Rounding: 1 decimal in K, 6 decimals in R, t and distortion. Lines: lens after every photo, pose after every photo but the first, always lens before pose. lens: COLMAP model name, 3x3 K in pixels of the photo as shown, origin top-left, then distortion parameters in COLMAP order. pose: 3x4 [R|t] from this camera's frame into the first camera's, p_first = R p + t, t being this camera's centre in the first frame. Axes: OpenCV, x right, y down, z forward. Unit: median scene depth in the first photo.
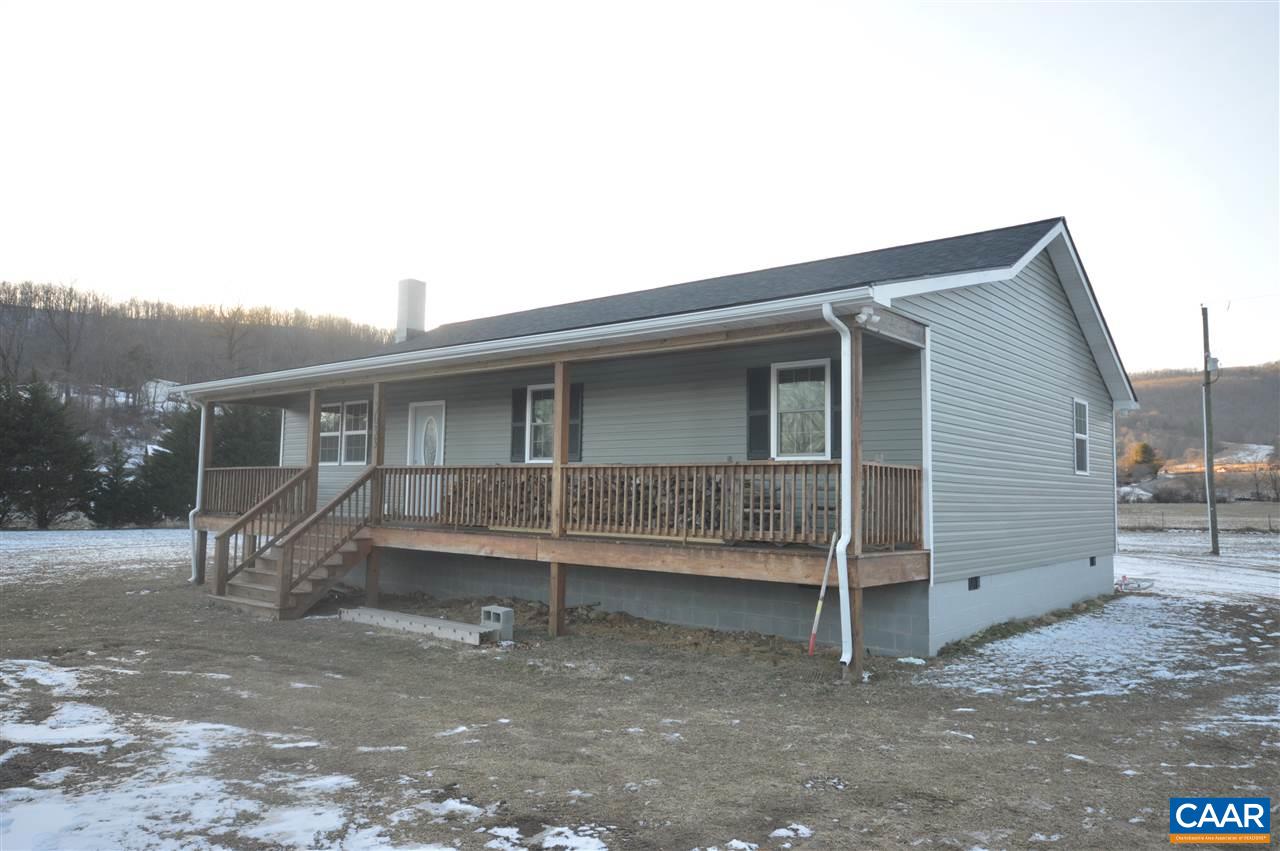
lens RADIAL K [[885.8, 0, 633.0], [0, 885.8, 429.1], [0, 0, 1]] dist [0.011118, 0.009872]
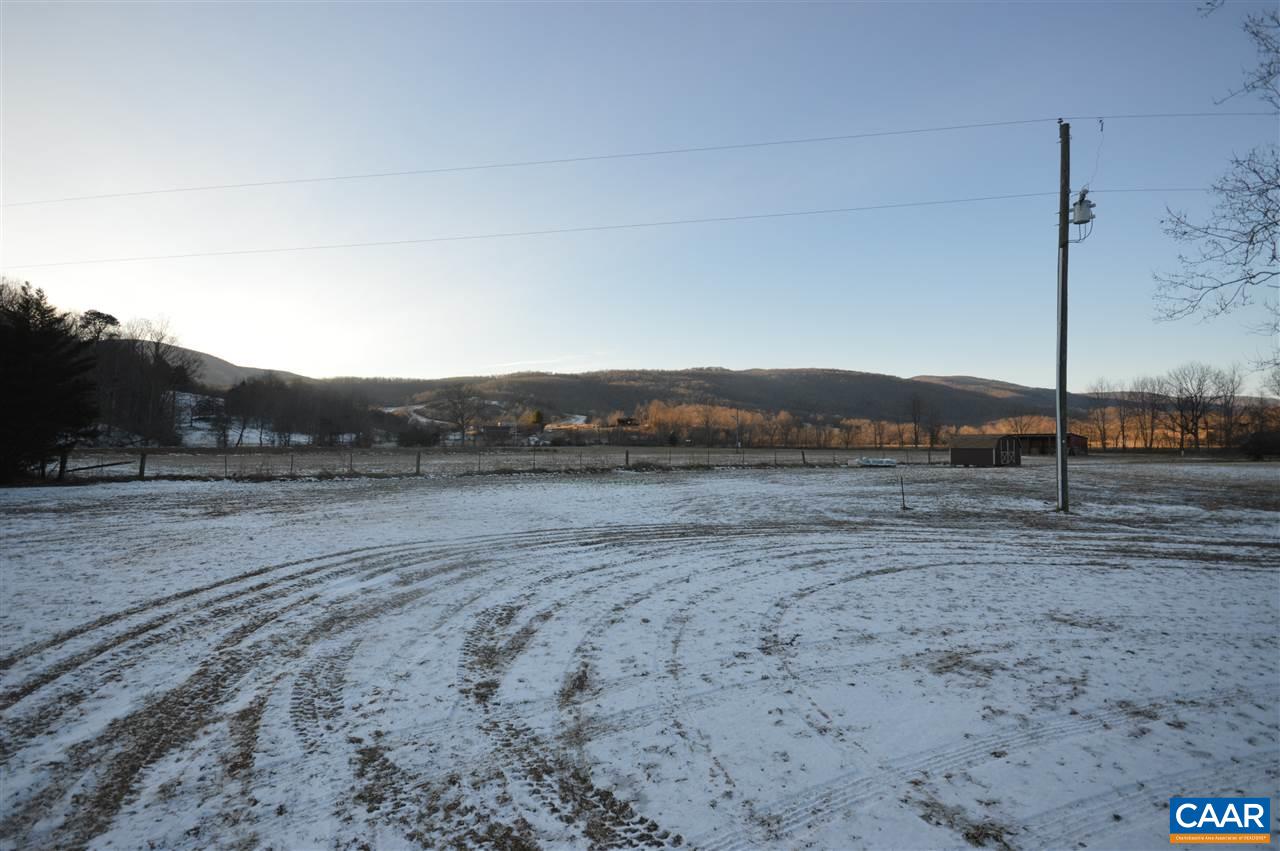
lens RADIAL K [[566.6, 0, 637.4], [0, 566.6, 427.3], [0, 0, 1]] dist [0.001222, -0.004868]
pose [[0.750165, 0.017098, 0.661029, 0.361537], [-0.048041, 0.998433, 0.028695, 0.193366], [-0.659503, -0.053283, 0.749811, 2.121223]]
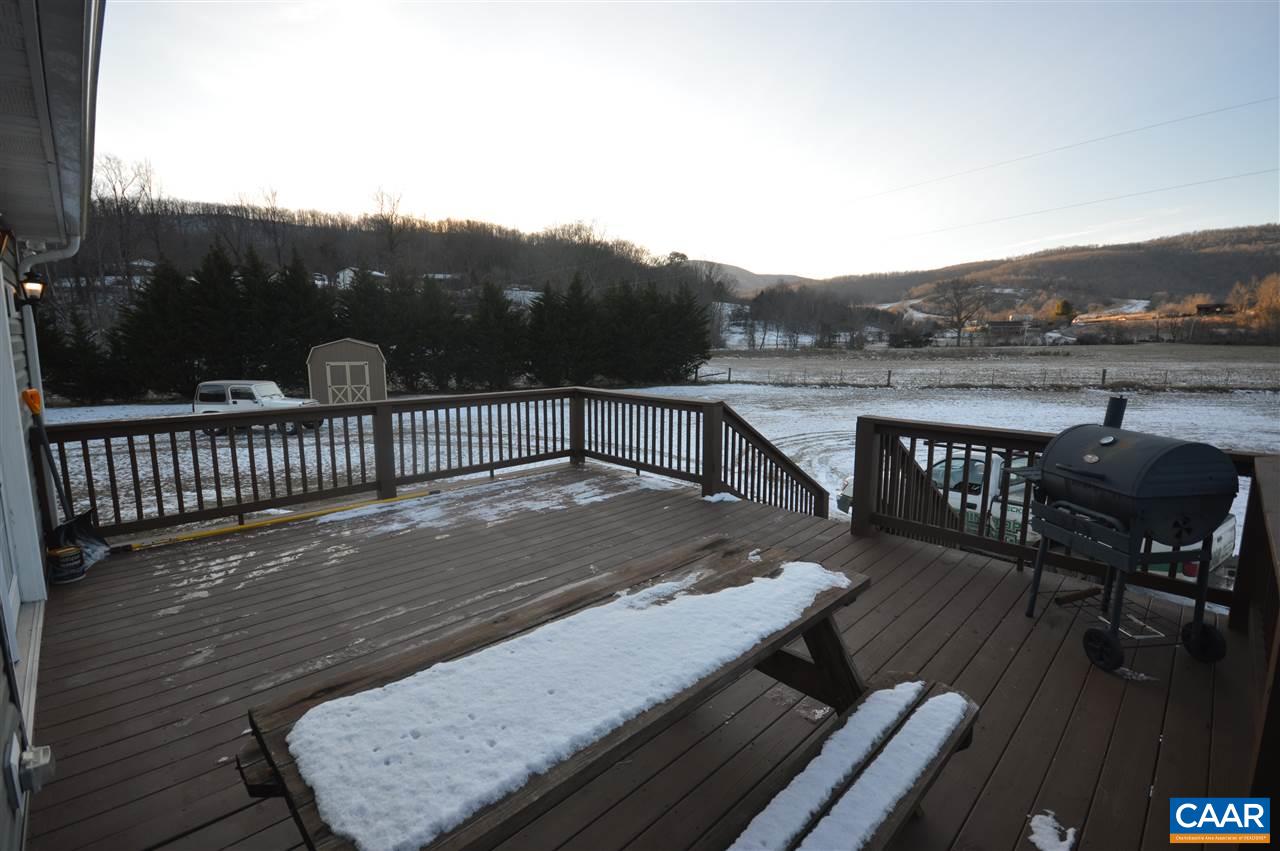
lens RADIAL K [[566.6, 0, 637.9], [0, 566.6, 418.7], [0, 0, 1]] dist [0.001222, -0.004868]
pose [[0.995256, 0.000461, -0.097287, 0.197347], [0.019785, 0.978135, 0.207029, 0.038773], [0.095256, -0.207971, 0.973486, 1.417066]]
